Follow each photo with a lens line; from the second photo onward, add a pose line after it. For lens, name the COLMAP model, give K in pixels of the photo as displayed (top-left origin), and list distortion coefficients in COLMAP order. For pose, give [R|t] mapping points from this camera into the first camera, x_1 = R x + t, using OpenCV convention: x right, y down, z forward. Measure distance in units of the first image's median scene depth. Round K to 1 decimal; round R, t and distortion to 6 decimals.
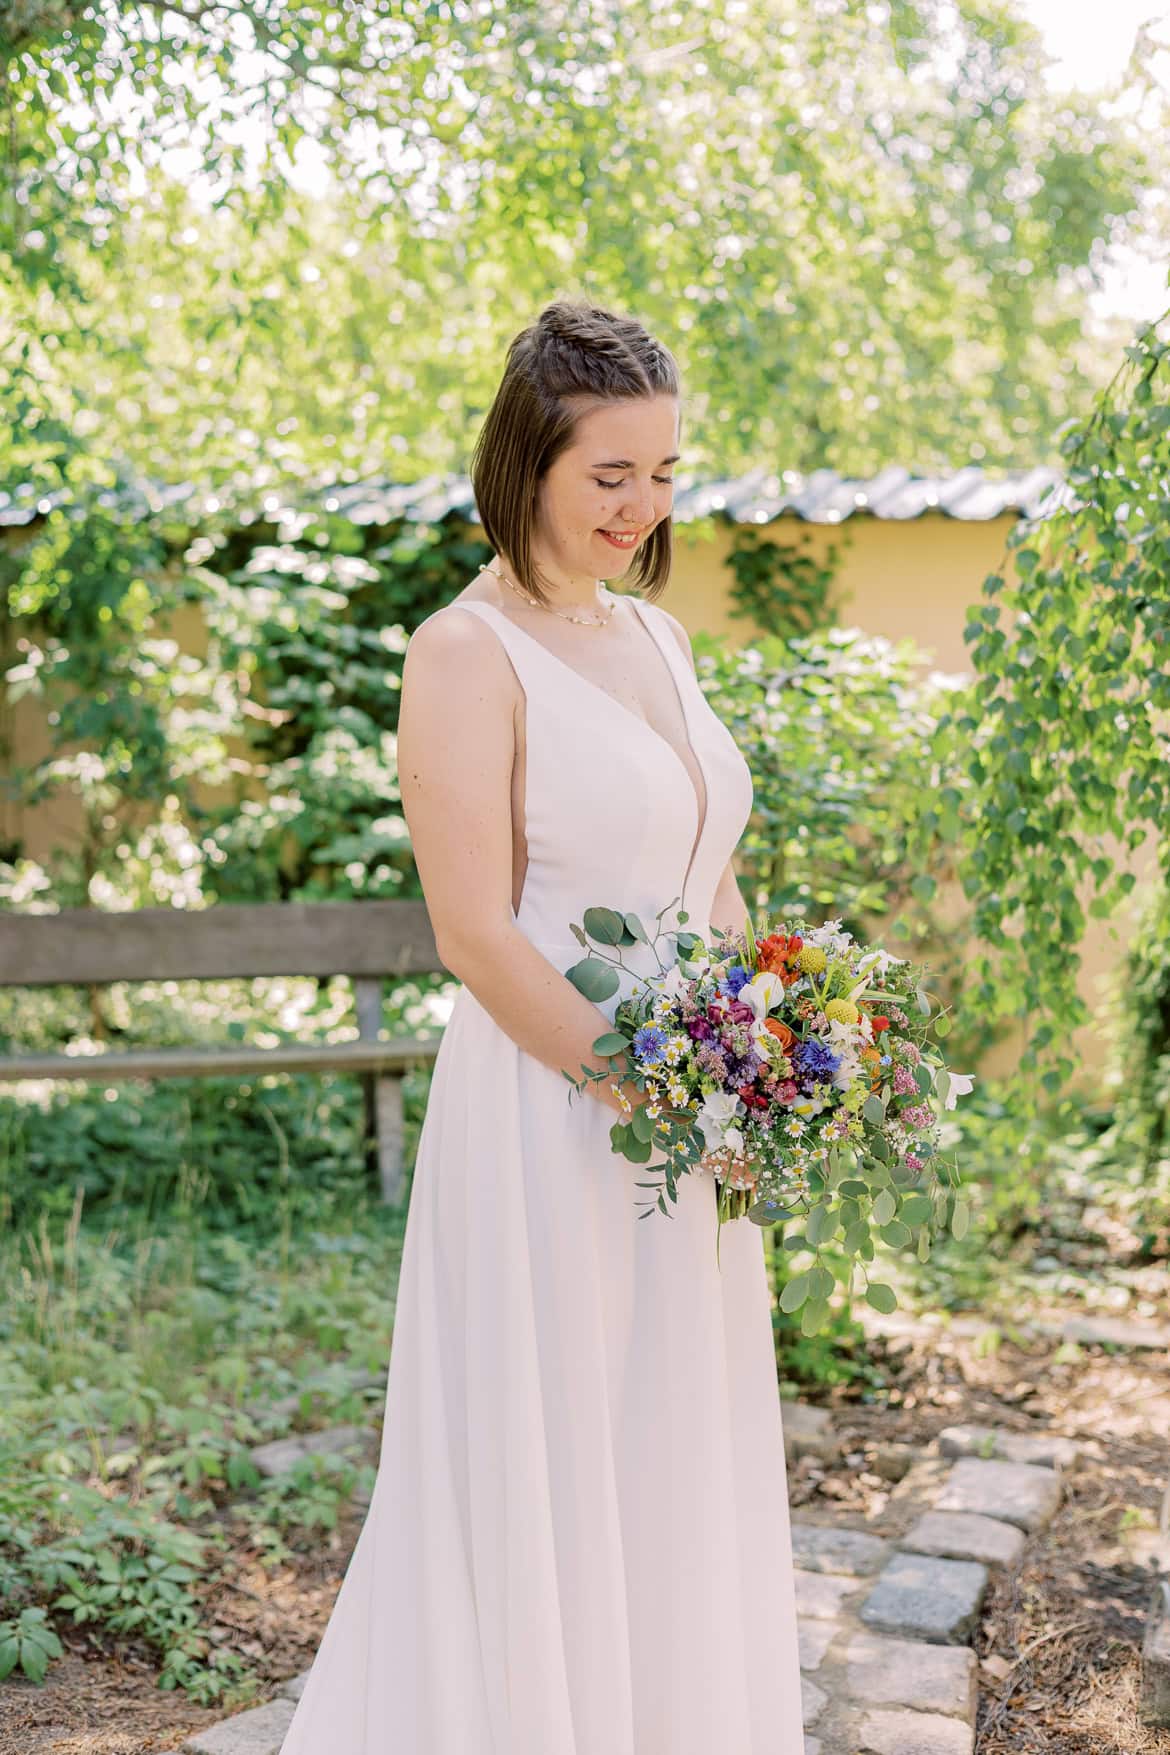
lens RADIAL K [[3615.7, 0, 585.0], [0, 3615.7, 877.5], [0, 0, 1]] dist [-0.030915, 0.335140]
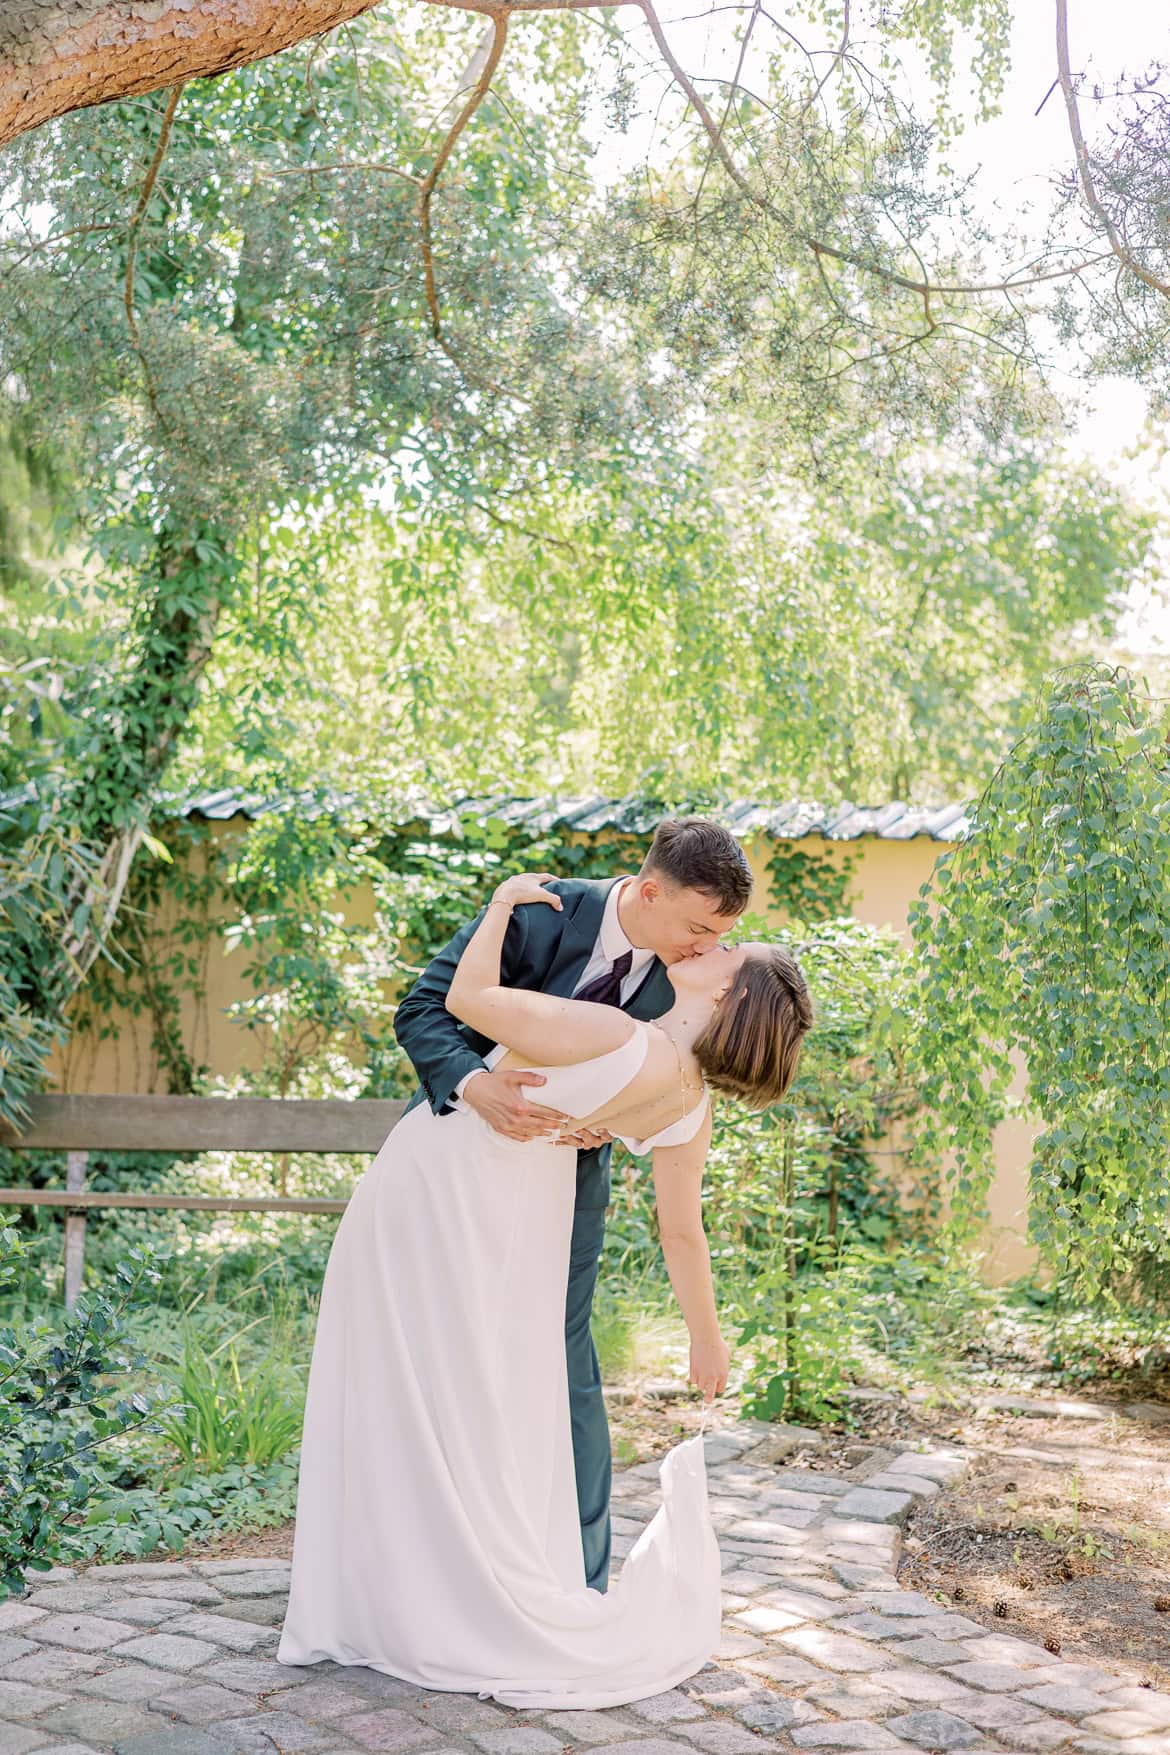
lens RADIAL K [[3664.0, 0, 585.0], [0, 3664.0, 877.5], [0, 0, 1]] dist [0.026504, -0.183564]
pose [[0.999415, 0.032604, -0.010355, -0.044778], [-0.033336, 0.996165, -0.080890, 0.087958], [0.007678, 0.081188, 0.996669, -1.084180]]
